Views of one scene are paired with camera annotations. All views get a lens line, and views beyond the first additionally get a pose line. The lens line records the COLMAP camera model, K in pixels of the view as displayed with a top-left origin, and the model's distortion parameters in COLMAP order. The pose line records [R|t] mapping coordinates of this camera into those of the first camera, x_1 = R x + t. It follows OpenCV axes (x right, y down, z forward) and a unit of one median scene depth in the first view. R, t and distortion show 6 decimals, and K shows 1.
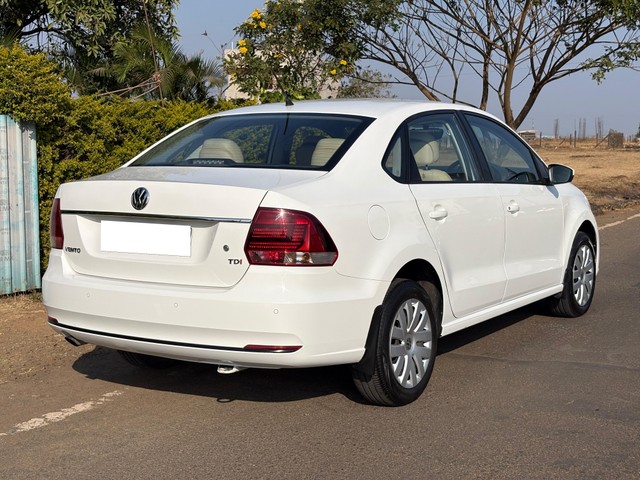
lens RADIAL K [[985.8, 0, 320.0], [0, 985.8, 240.0], [0, 0, 1]] dist [0.237369, -1.197270]
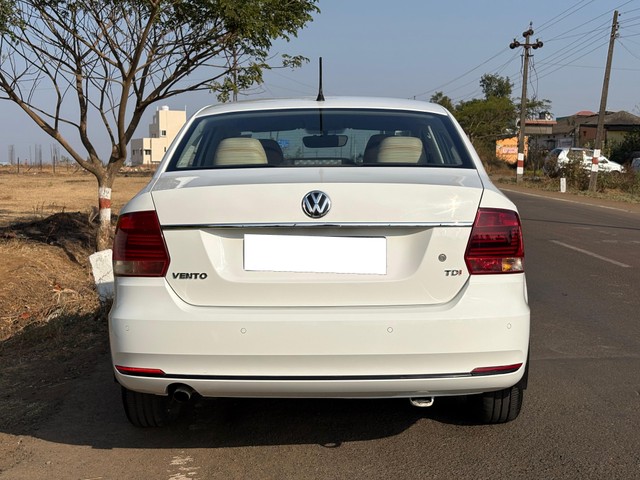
lens RADIAL K [[985.8, 0, 320.0], [0, 985.8, 240.0], [0, 0, 1]] dist [0.237369, -1.197270]
pose [[0.856523, -0.047518, 0.513917, -0.154683], [0.061337, 0.998068, -0.009944, -0.001213], [-0.512452, 0.040040, 0.857782, 0.080322]]
